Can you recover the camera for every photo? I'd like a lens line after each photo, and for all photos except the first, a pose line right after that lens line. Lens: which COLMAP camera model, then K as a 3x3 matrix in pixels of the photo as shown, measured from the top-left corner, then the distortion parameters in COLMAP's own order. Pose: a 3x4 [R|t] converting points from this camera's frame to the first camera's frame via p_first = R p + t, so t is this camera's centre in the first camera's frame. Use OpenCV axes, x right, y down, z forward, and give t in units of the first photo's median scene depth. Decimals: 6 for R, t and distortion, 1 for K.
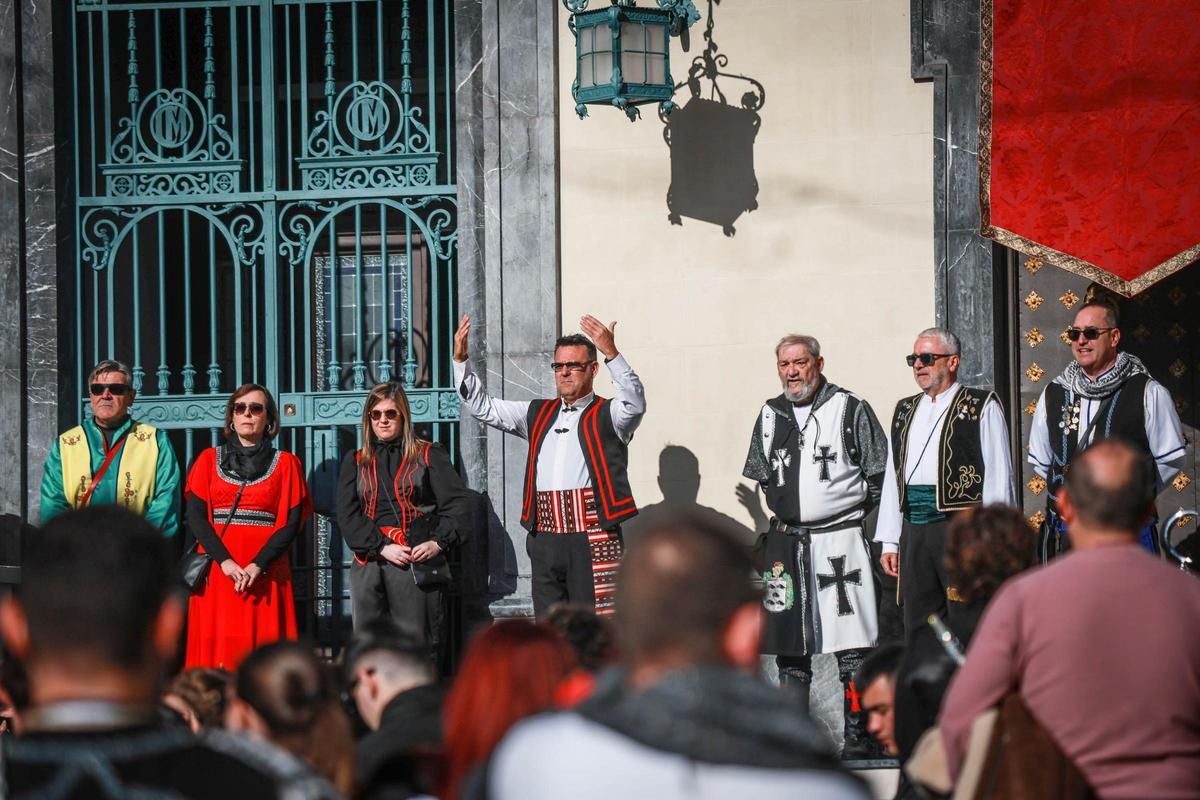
lens RADIAL K [[7838.9, 0, 597.0], [0, 7838.9, 475.4], [0, 0, 1]] dist [2.521524, 15.659366]
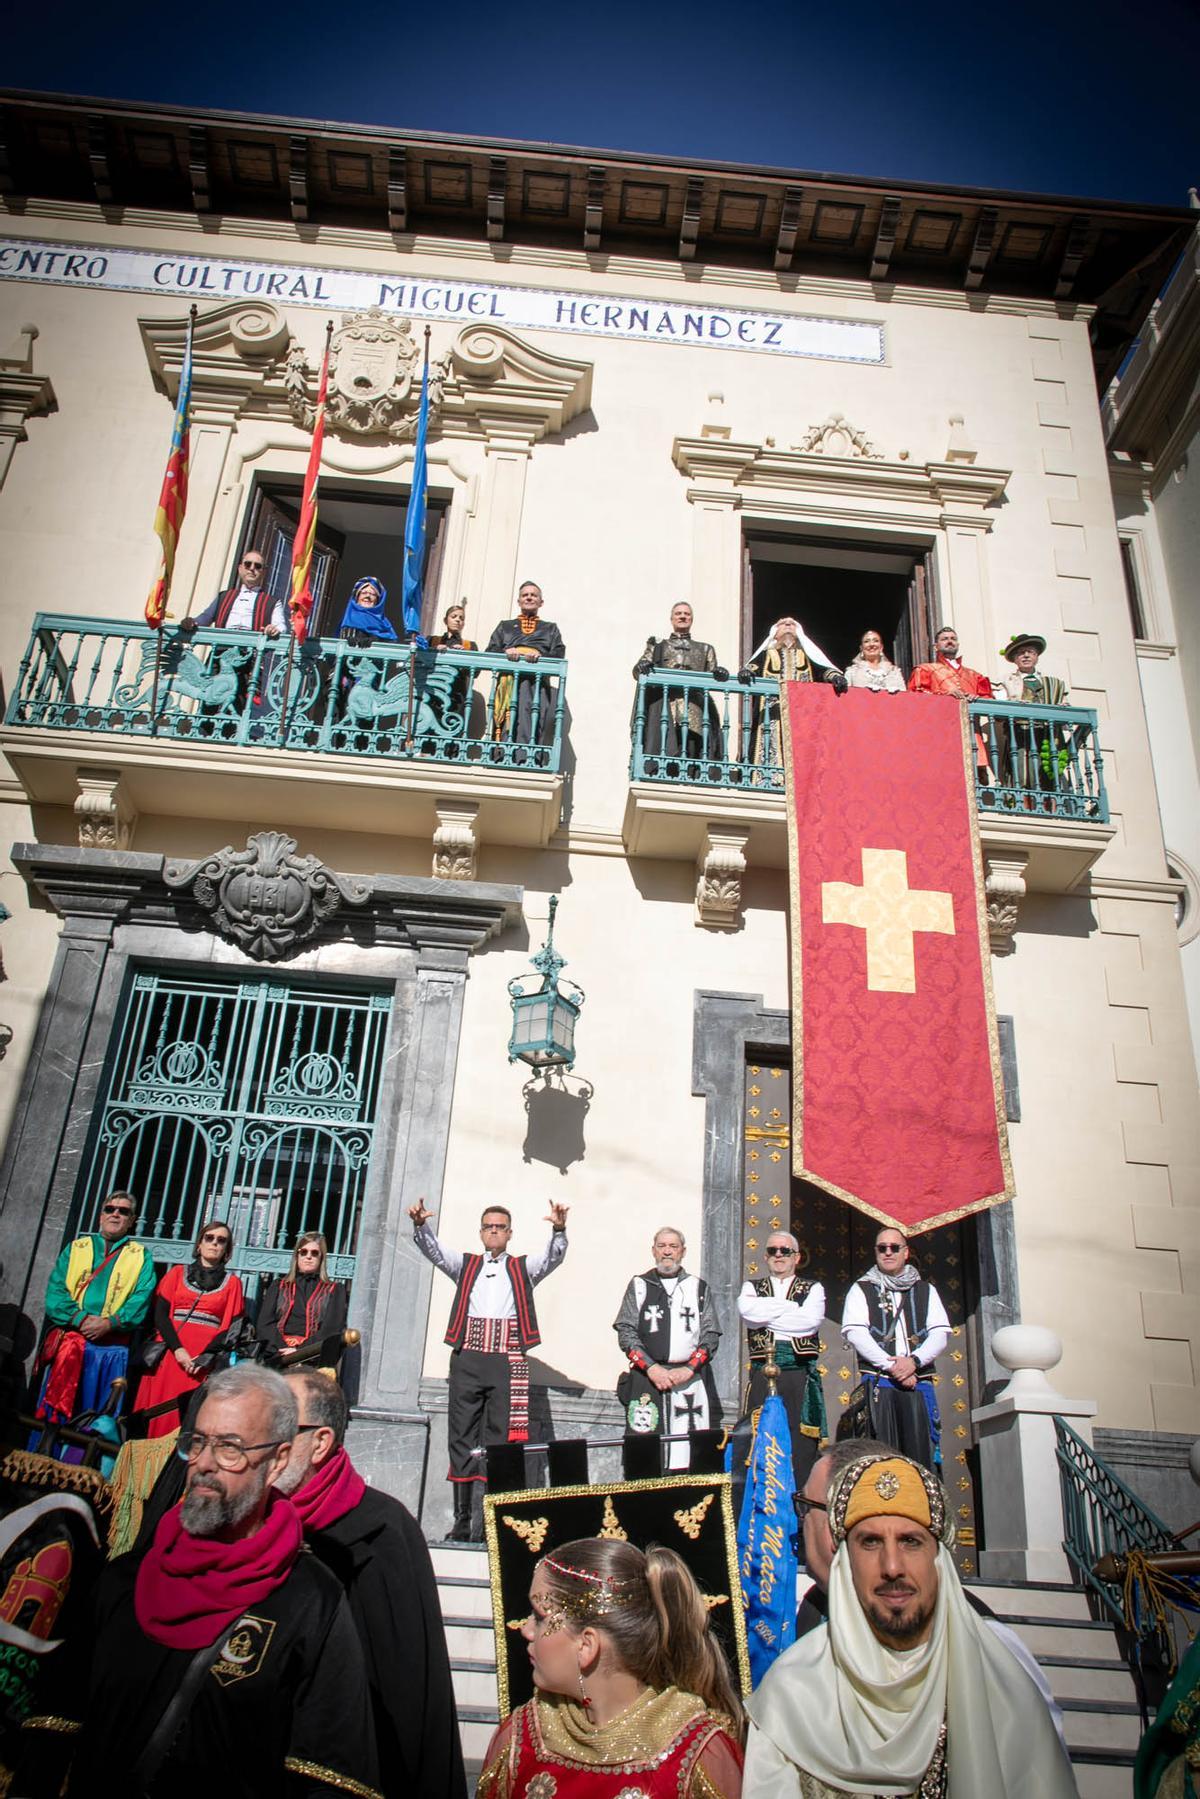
lens RADIAL K [[1386.3, 0, 538.7], [0, 1386.3, 928.2], [0, 0, 1]] dist [-0.036391, 0.004175]
pose [[0.923172, 0.236858, 0.302740, -0.077768], [-0.099301, 0.907813, -0.407449, 0.034874], [-0.371339, 0.346083, 0.861588, 0.738161]]
